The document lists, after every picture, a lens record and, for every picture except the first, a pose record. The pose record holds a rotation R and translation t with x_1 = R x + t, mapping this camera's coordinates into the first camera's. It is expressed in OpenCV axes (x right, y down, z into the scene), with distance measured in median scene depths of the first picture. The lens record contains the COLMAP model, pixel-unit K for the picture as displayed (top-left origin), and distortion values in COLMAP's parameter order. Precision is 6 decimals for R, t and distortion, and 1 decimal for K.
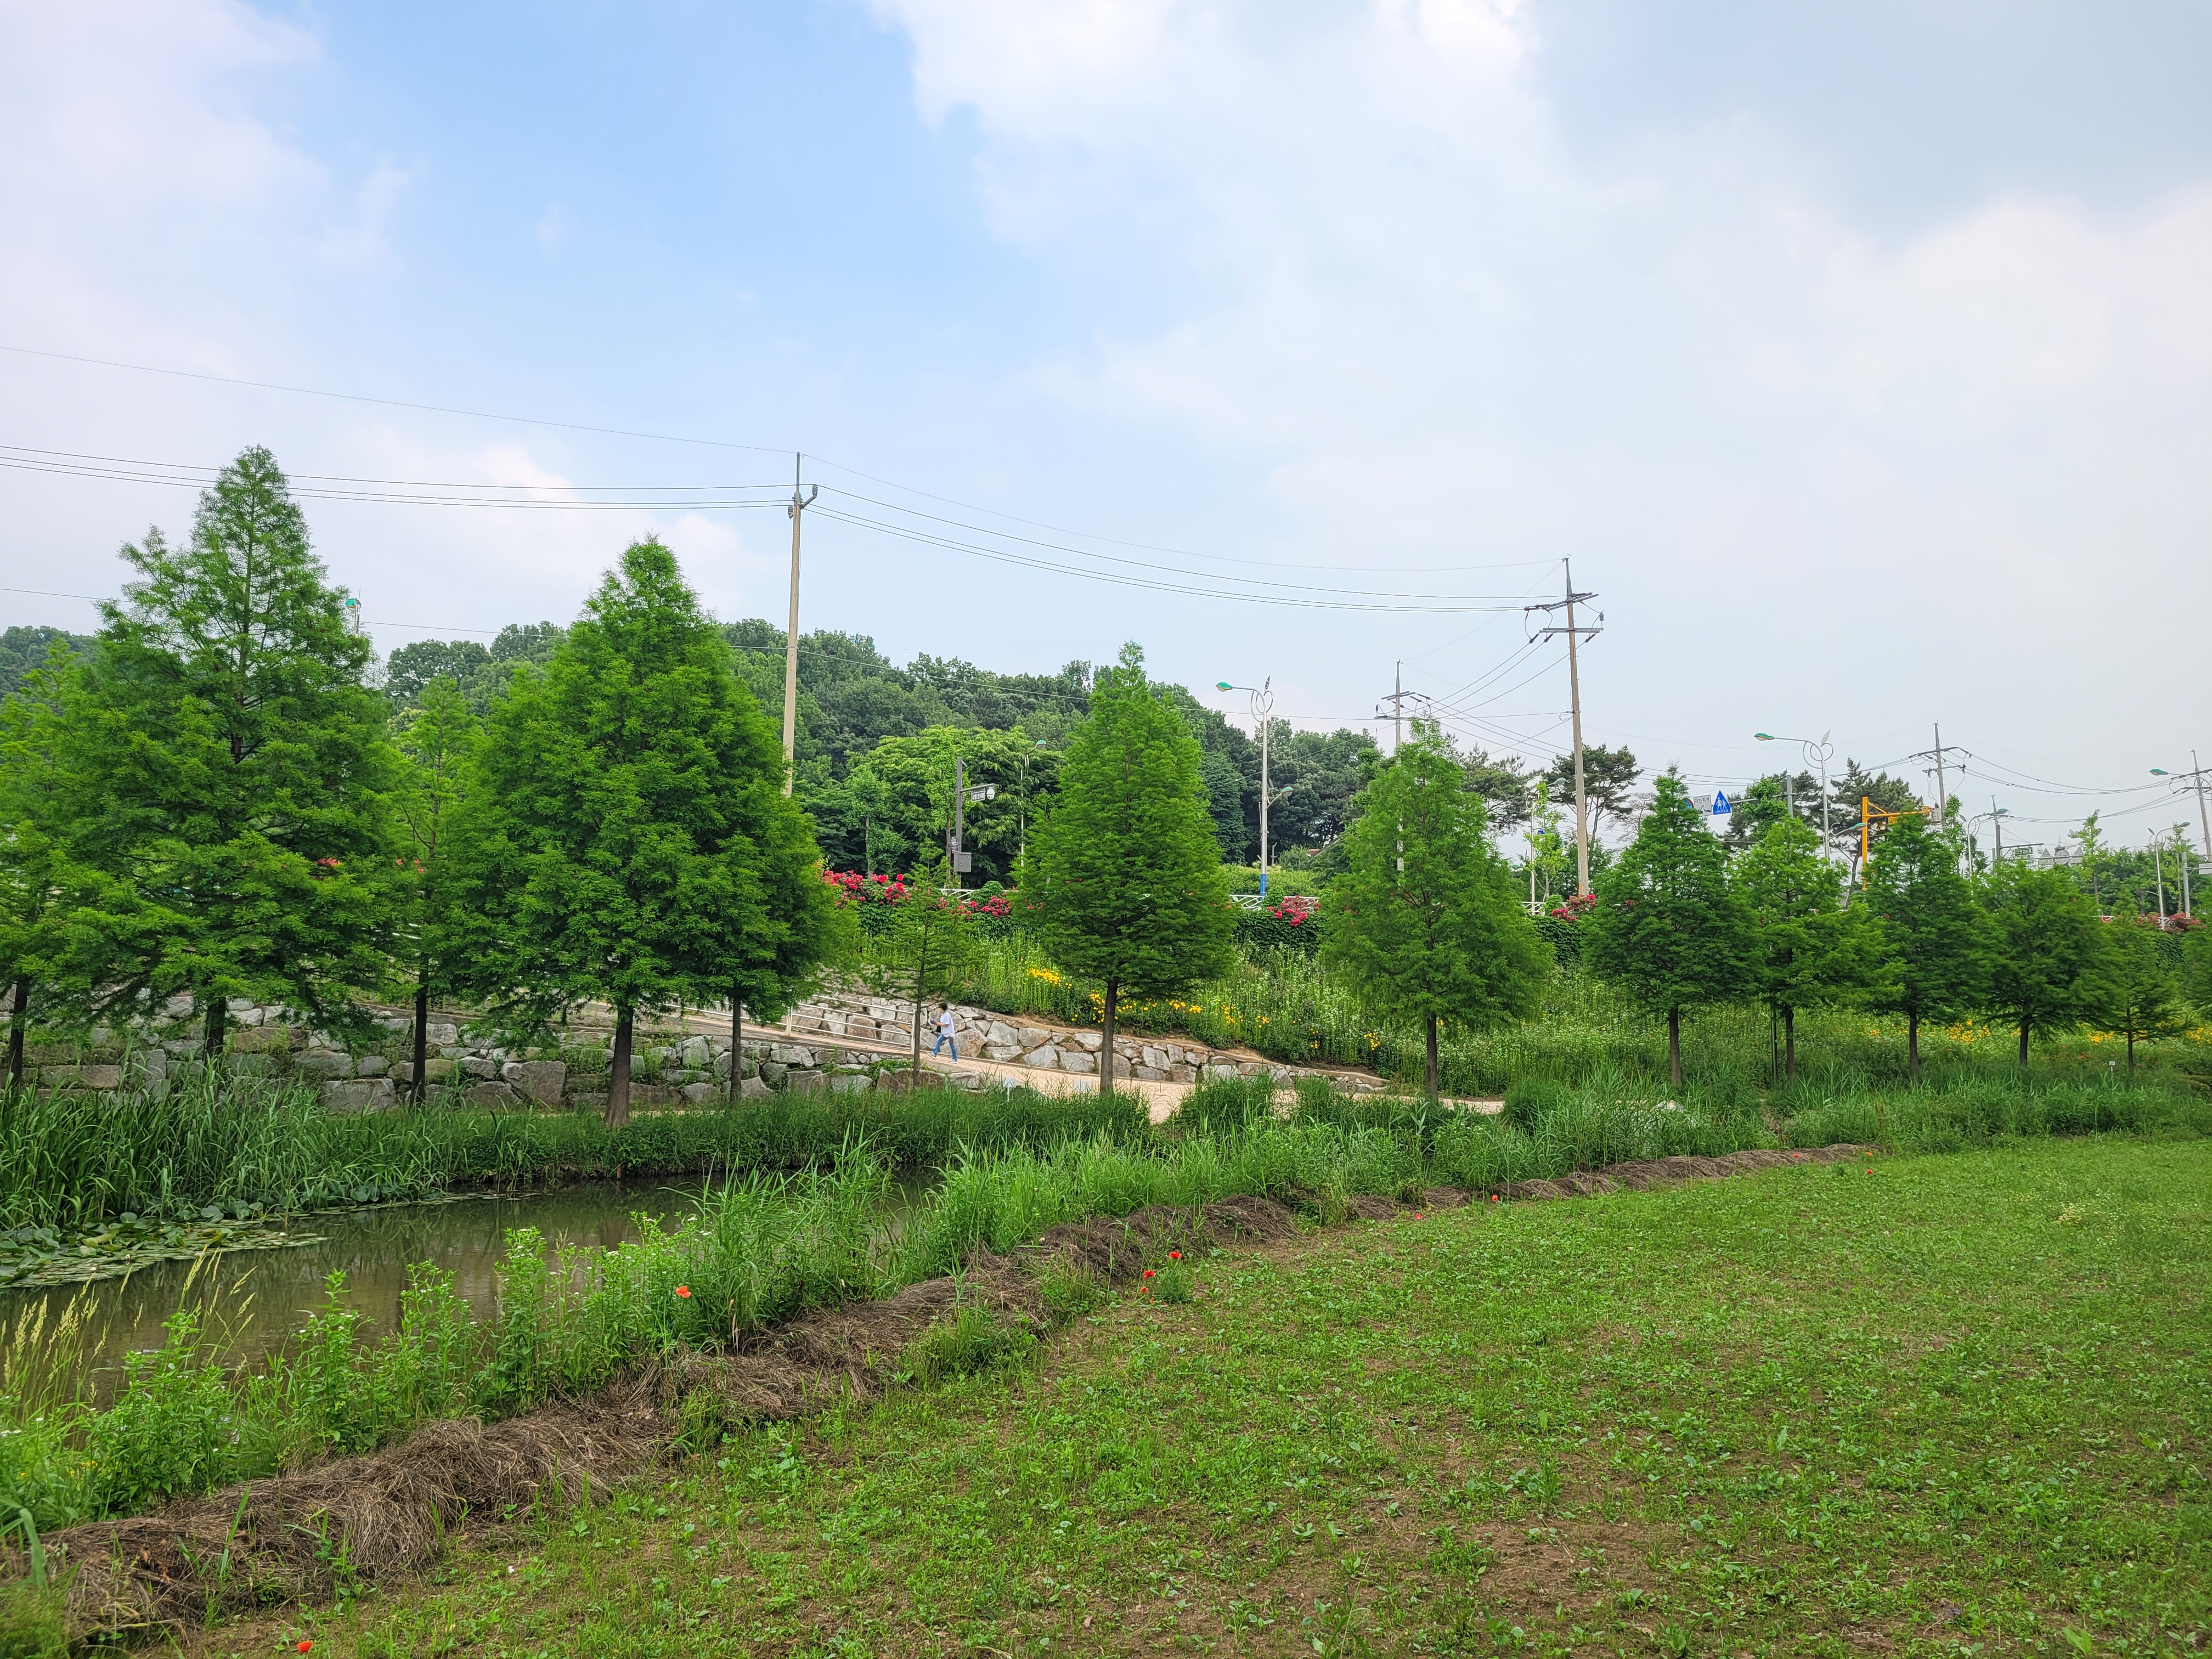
lens RADIAL K [[1649.2, 0, 1097.9], [0, 1649.2, 845.1], [0, 0, 1]] dist [0.055709, -0.040617]
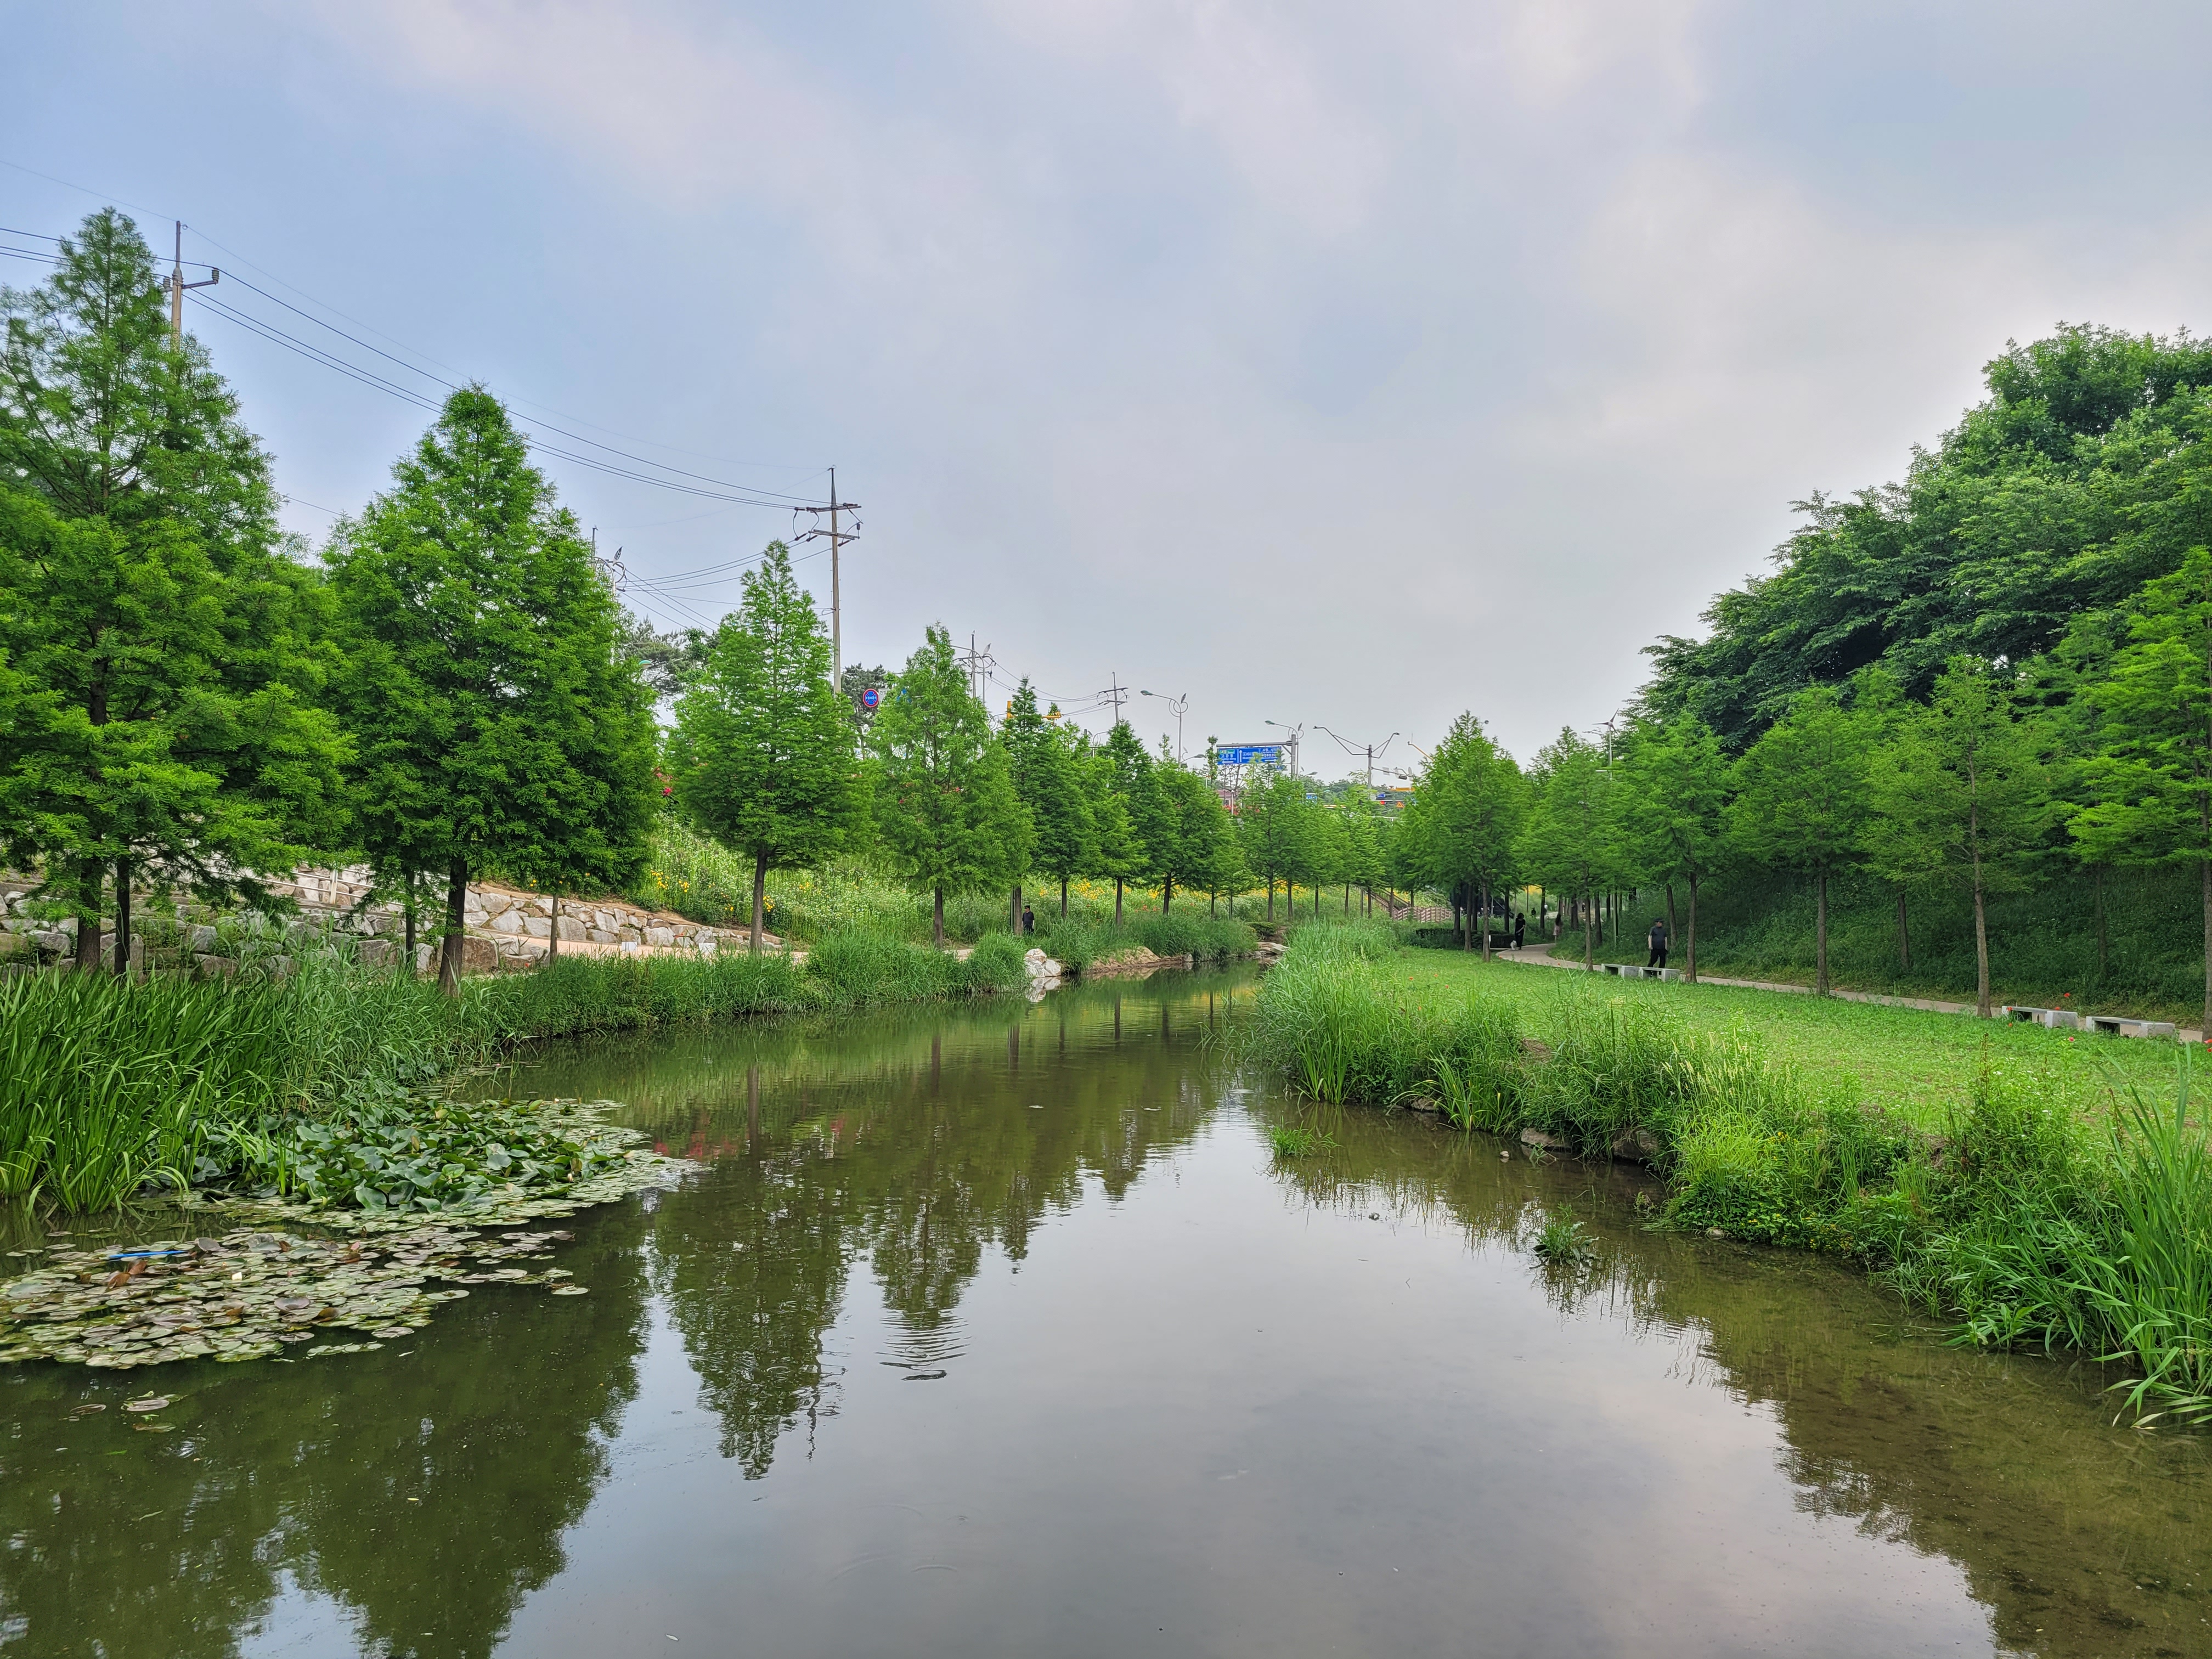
lens RADIAL K [[1649.2, 0, 1092.3], [0, 1649.2, 828.2], [0, 0, 1]] dist [0.055709, -0.040617]
pose [[0.785585, 0.022790, 0.618334, -0.356575], [-0.069358, 0.996267, 0.051399, -0.003267], [-0.614854, -0.083265, 0.784233, 0.007347]]
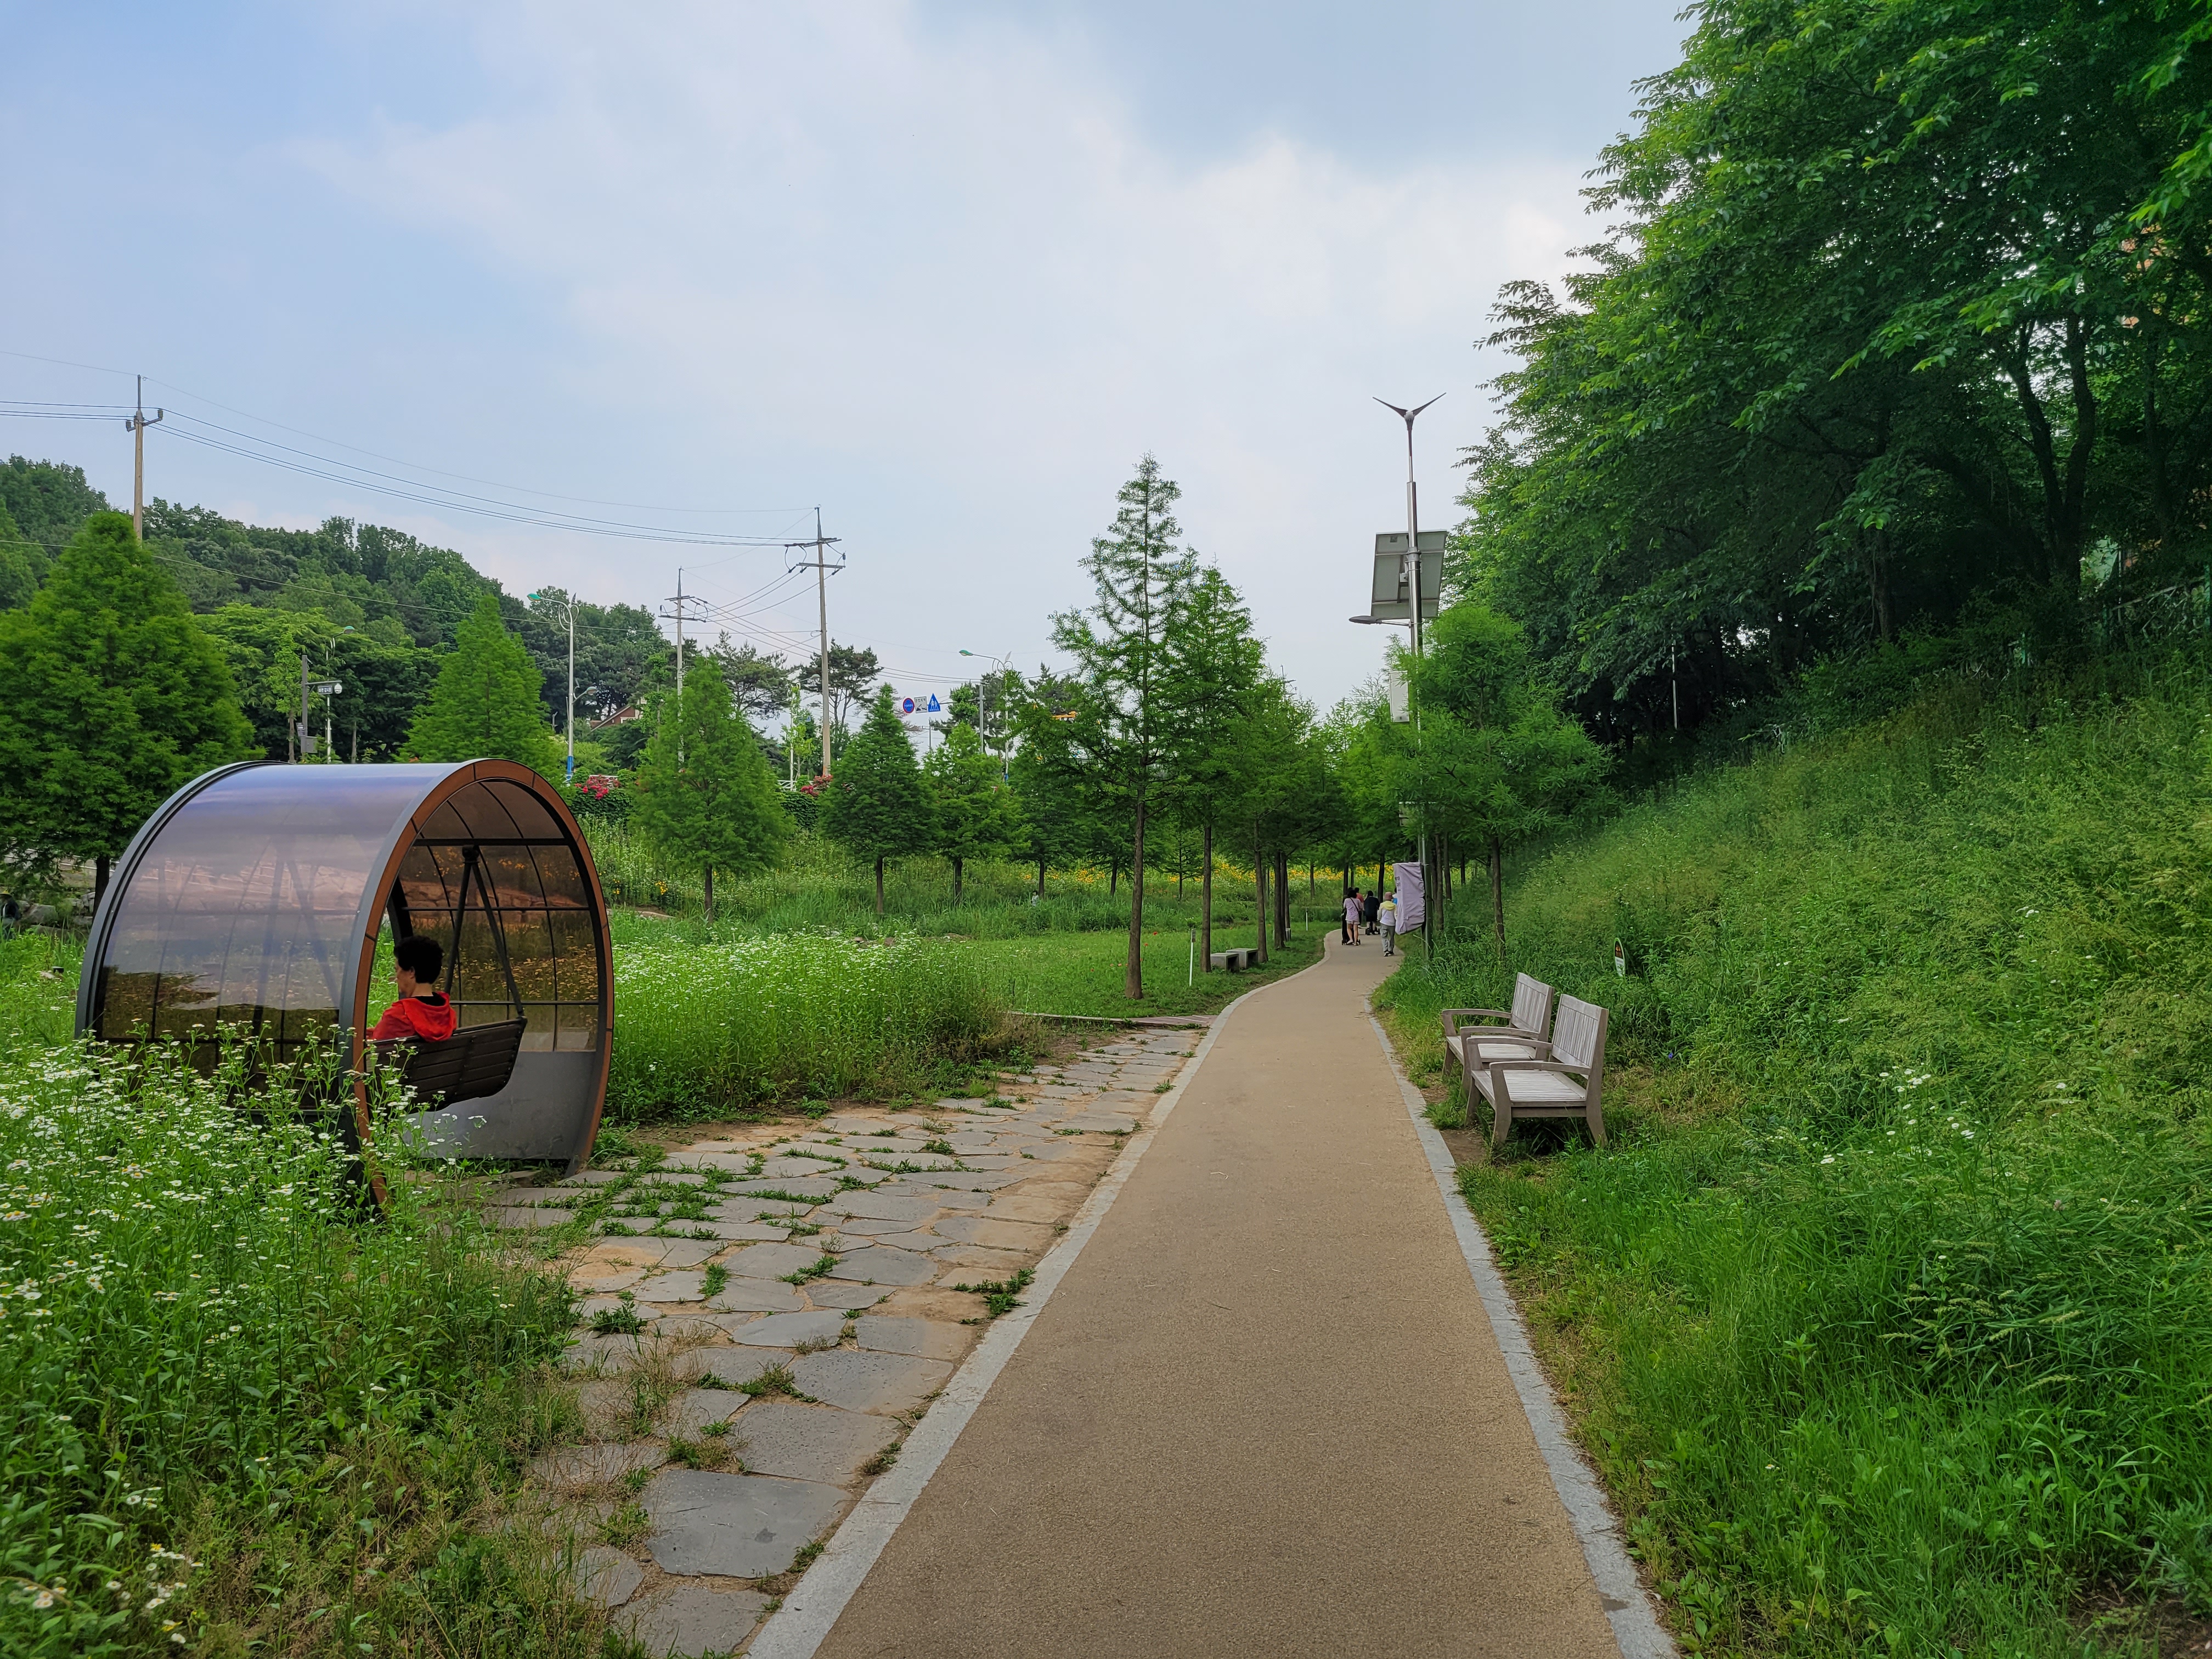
lens RADIAL K [[1649.2, 0, 1108.2], [0, 1649.2, 833.1], [0, 0, 1]] dist [0.055709, -0.040617]
pose [[0.905059, -0.002973, 0.425276, -0.074291], [-0.029595, 0.997111, 0.069954, -0.027937], [-0.424256, -0.075899, 0.902356, -0.343851]]
